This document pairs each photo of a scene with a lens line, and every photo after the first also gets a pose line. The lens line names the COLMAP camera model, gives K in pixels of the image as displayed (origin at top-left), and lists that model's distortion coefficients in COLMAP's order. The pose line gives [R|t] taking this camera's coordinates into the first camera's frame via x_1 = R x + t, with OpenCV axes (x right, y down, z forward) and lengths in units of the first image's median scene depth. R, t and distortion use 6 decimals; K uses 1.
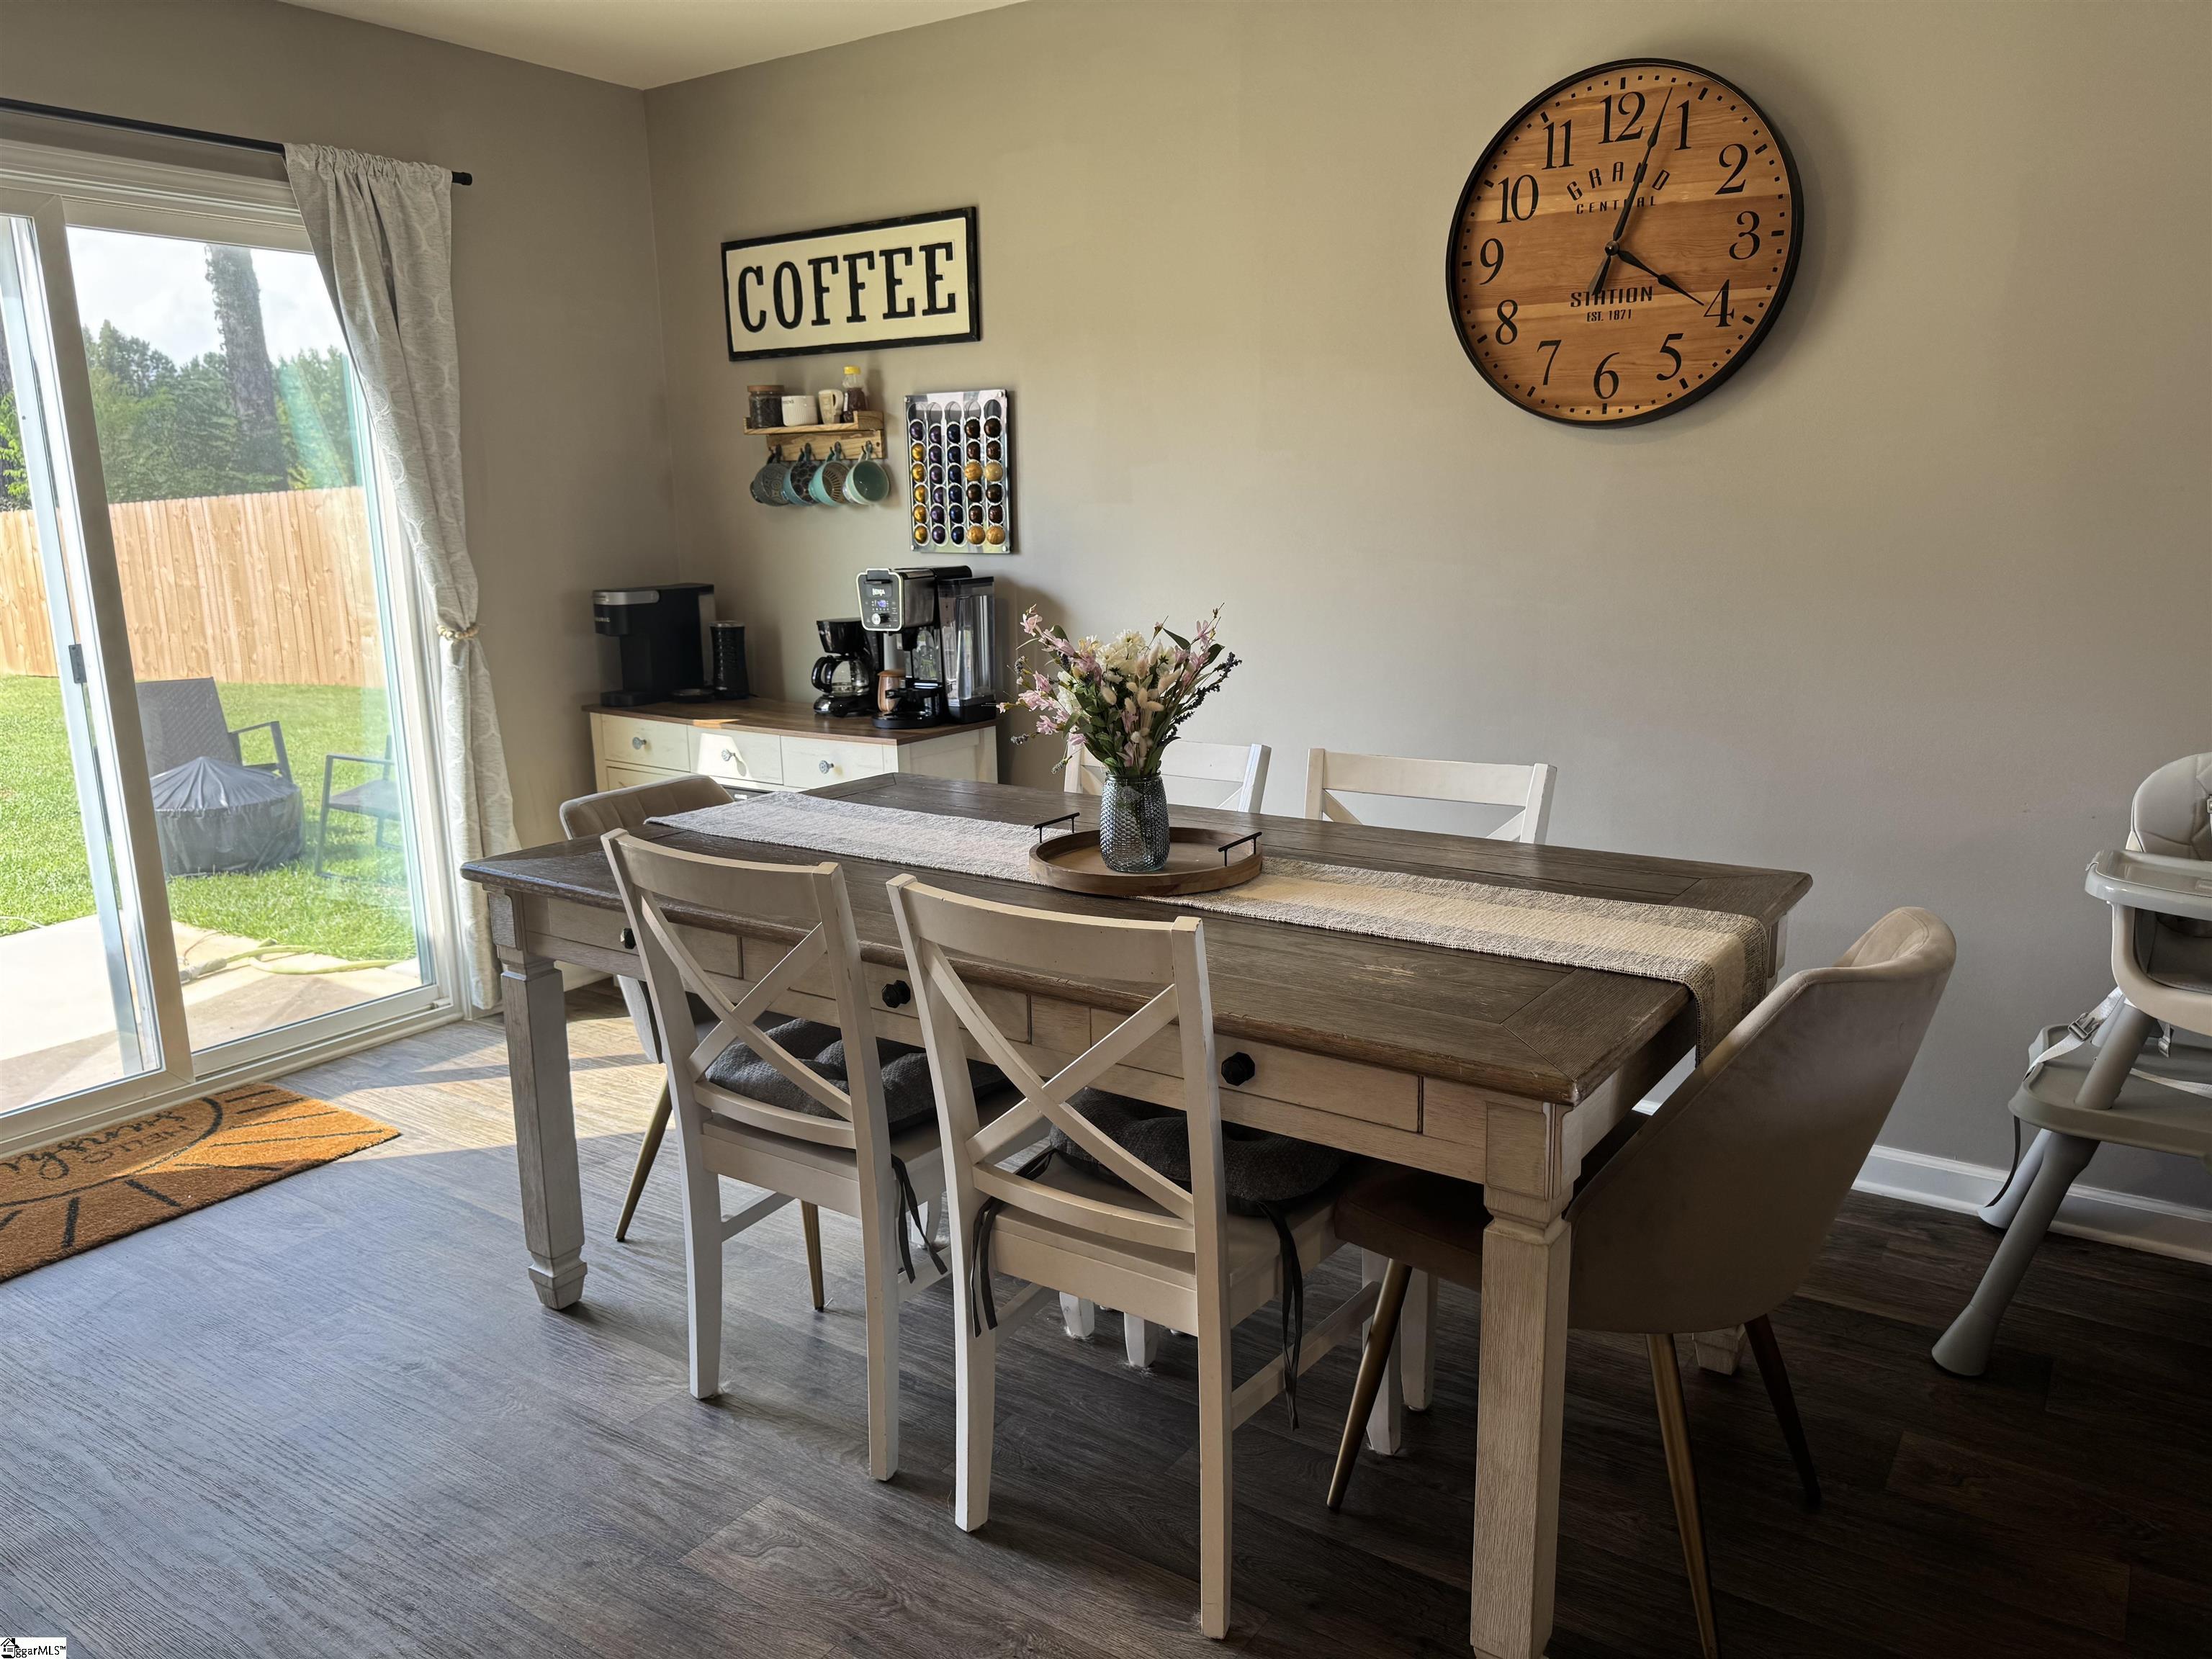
lens RADIAL K [[1585.5, 0, 1095.6], [0, 1585.5, 828.8], [0, 0, 1]] dist [0.001462, -0.009866]
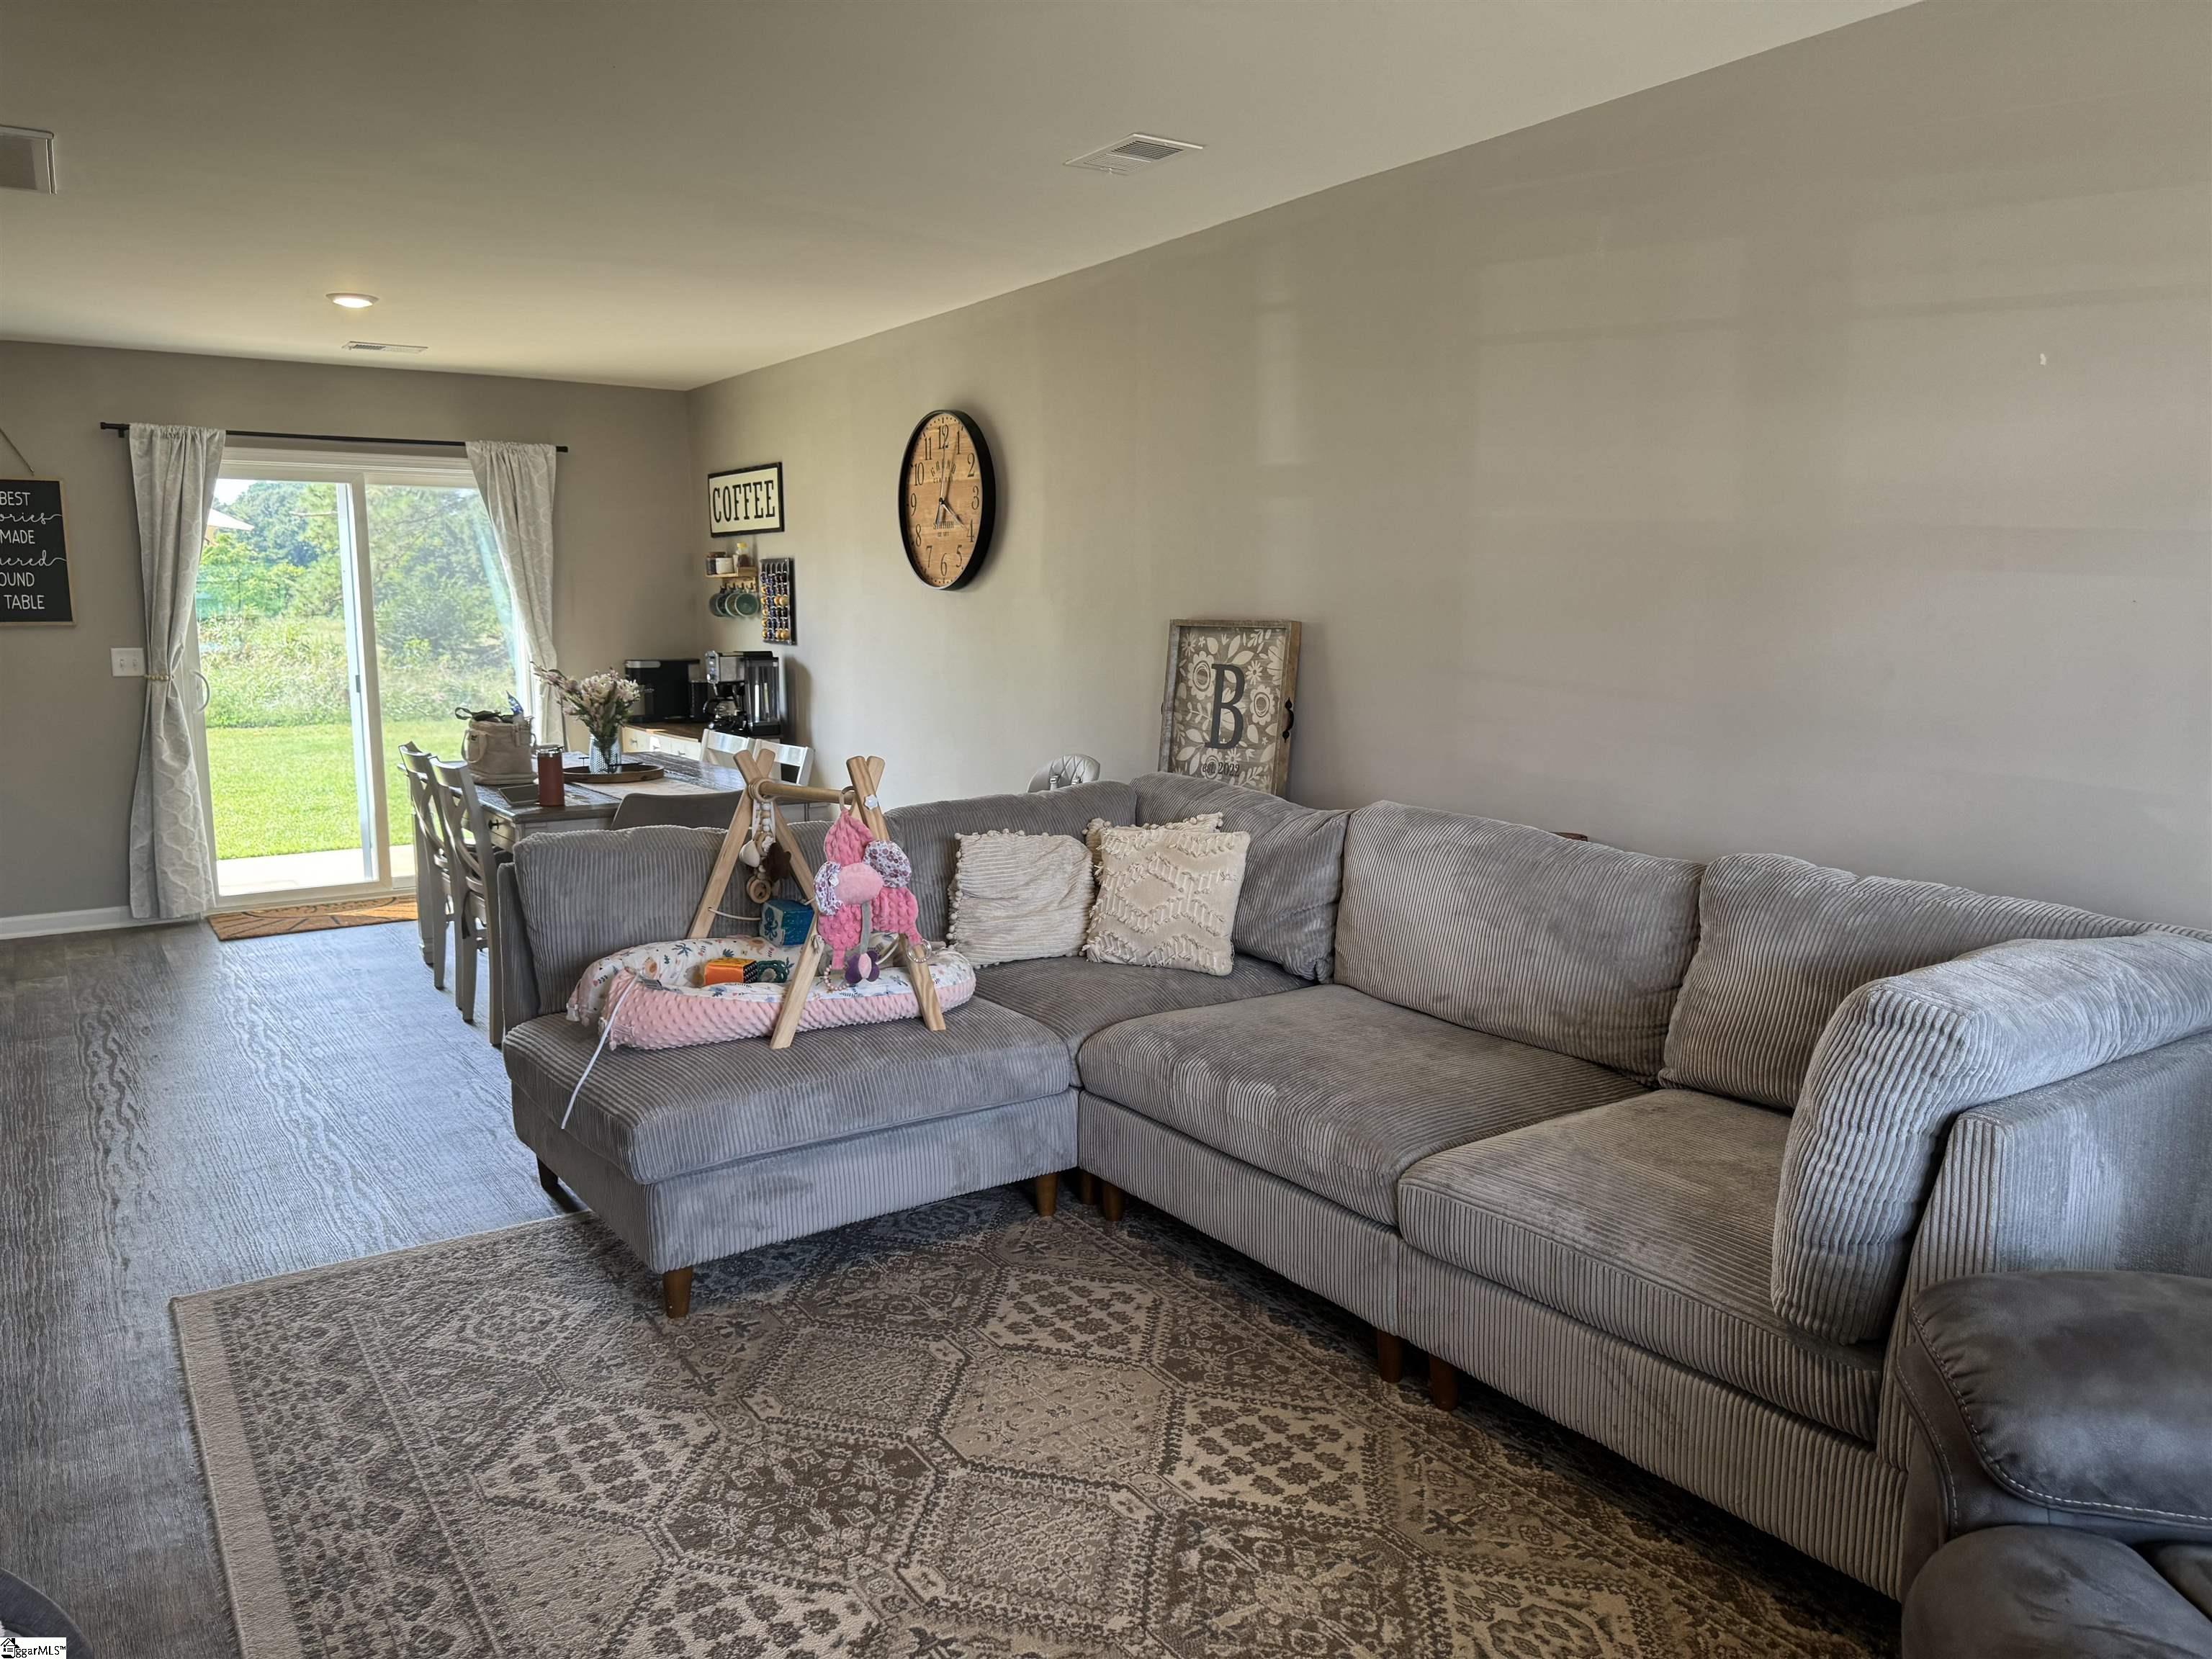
lens RADIAL K [[1585.5, 0, 1118.5], [0, 1585.5, 833.3], [0, 0, 1]] dist [0.001462, -0.009866]
pose [[0.939949, 0.068506, -0.334369, 0.922415], [-0.088458, 0.995072, -0.044793, 0.090037], [0.329653, 0.071681, 0.941377, -0.581802]]
